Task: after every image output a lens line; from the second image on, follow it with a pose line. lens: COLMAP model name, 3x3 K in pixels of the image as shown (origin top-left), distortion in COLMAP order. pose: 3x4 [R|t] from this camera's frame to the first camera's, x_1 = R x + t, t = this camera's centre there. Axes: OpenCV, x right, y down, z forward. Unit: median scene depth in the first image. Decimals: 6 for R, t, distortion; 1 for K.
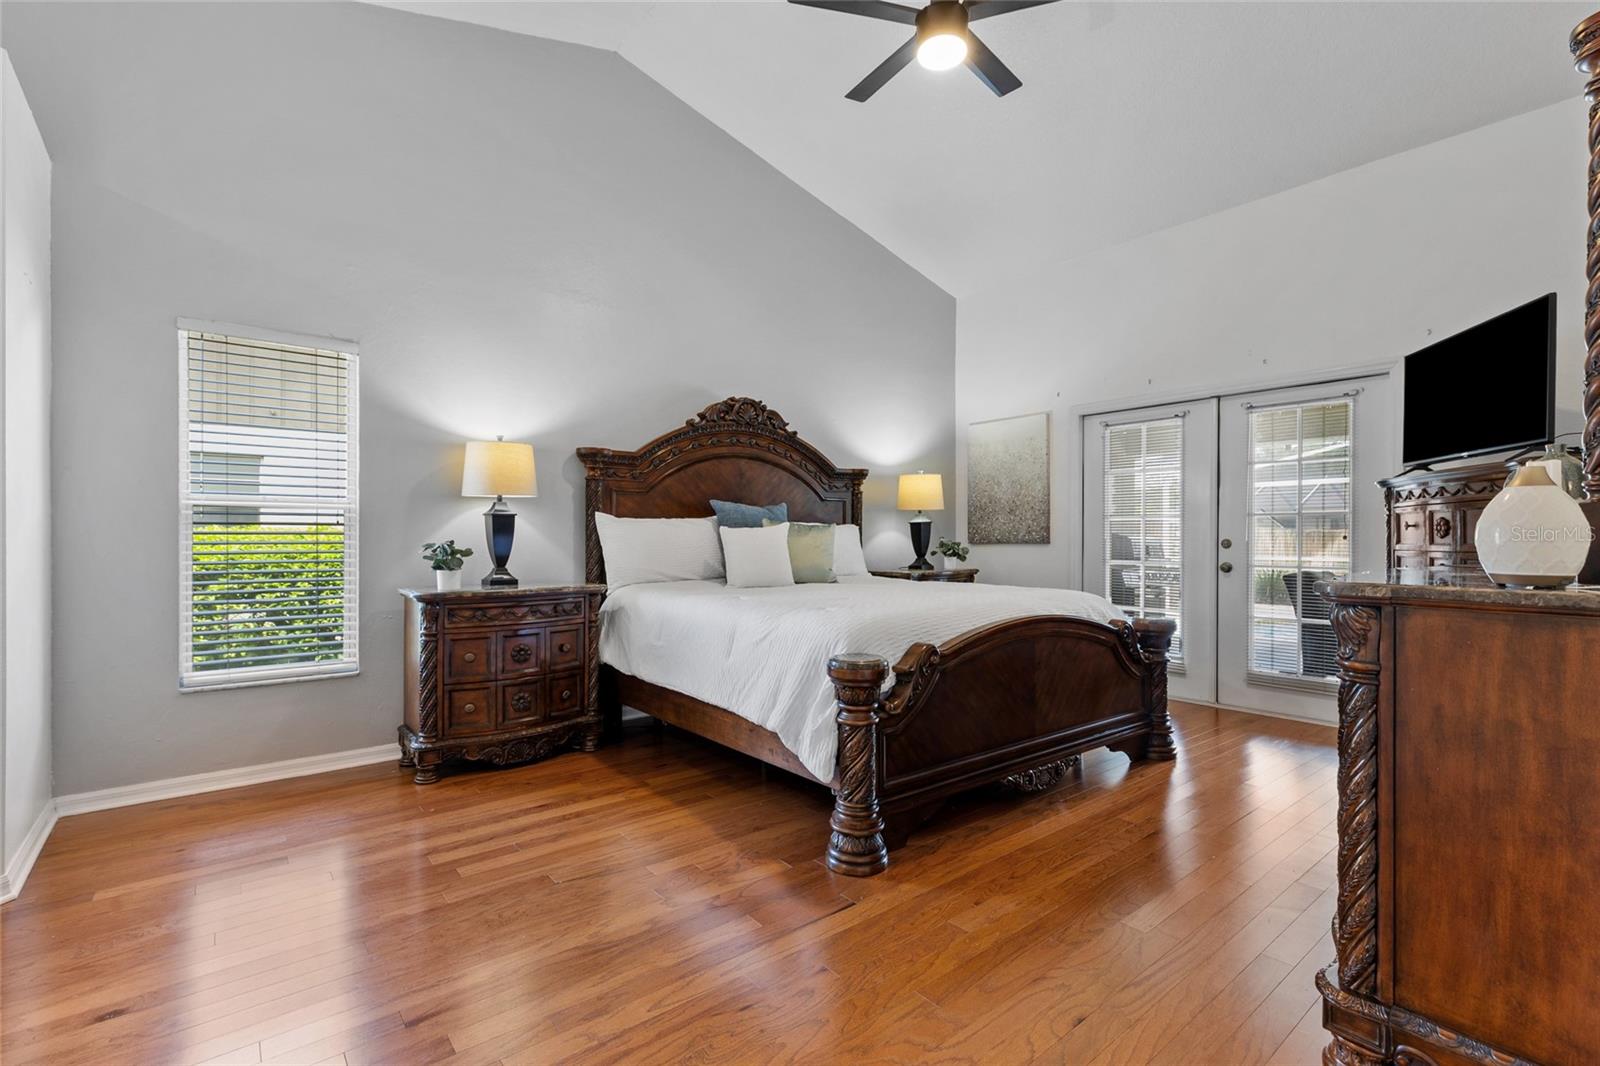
lens RADIAL K [[722.5, 0, 797.5], [0, 722.5, 536.9], [0, 0, 1]] dist [-0.001385, -0.000423]
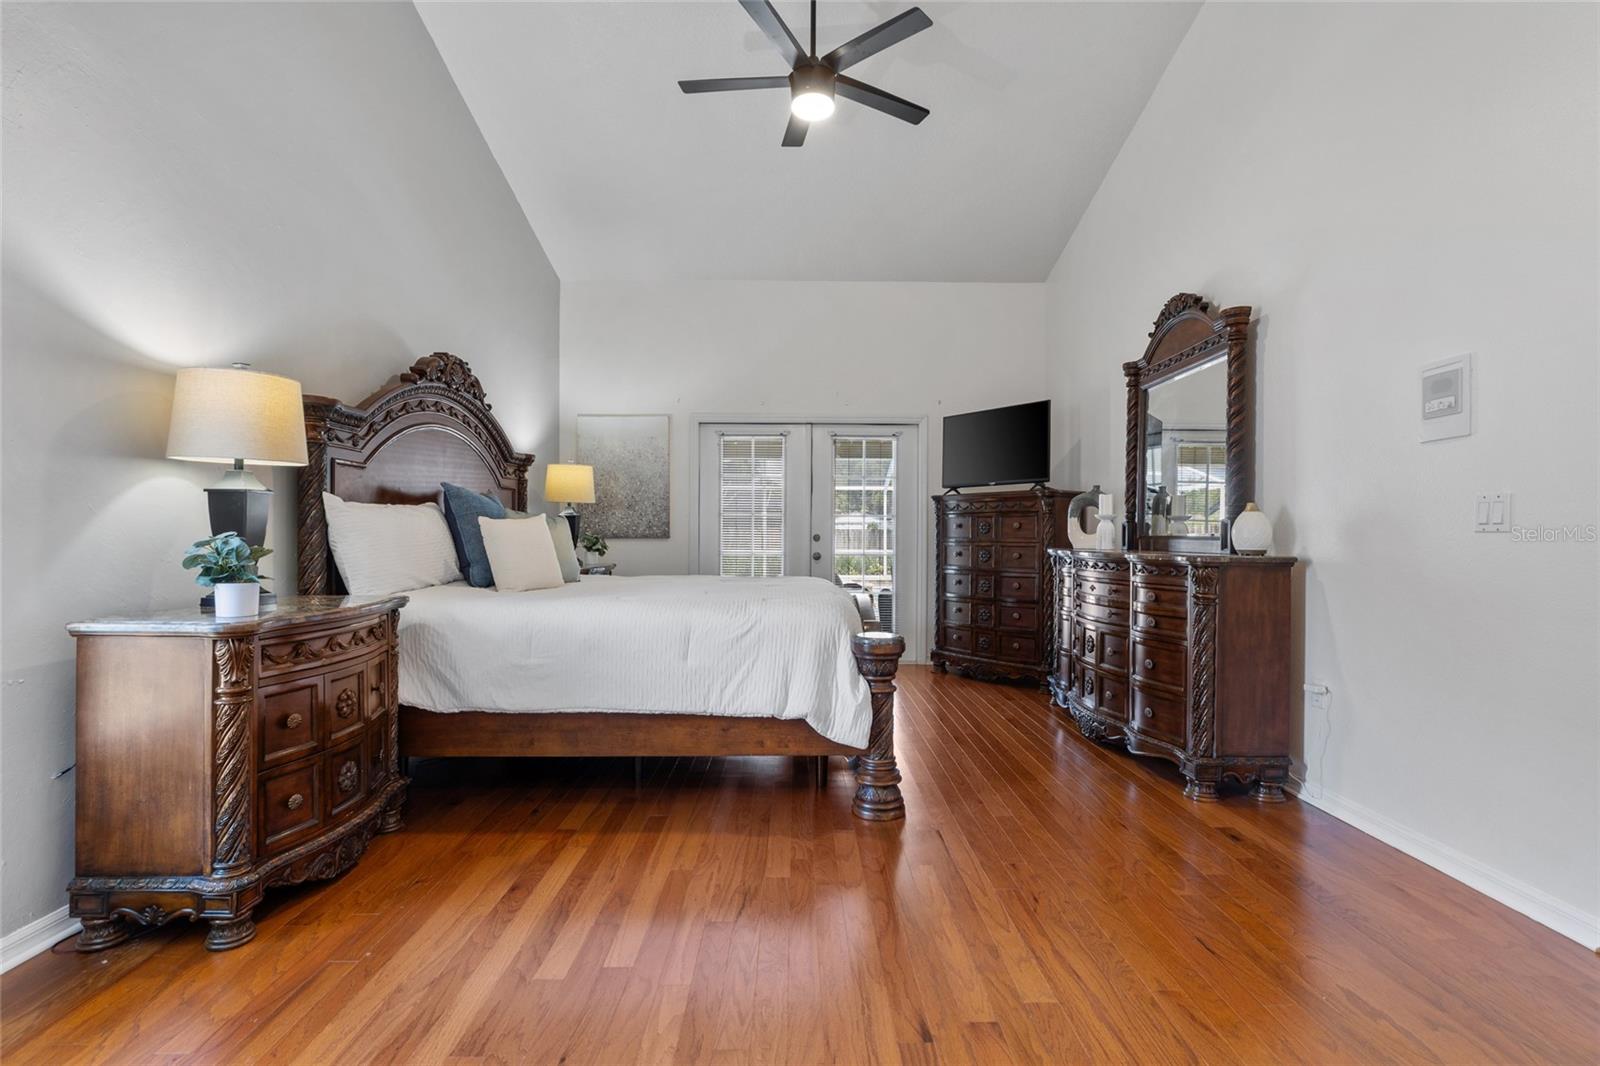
lens RADIAL K [[761.3, 0, 802.7], [0, 761.3, 531.5], [0, 0, 1]] dist [-0.000924, 0.000018]
pose [[0.619749, 0.006128, 0.784776, -0.667541], [-0.005520, 0.999979, -0.003449, 0.003635], [-0.784781, -0.002194, 0.619769, 0.235938]]
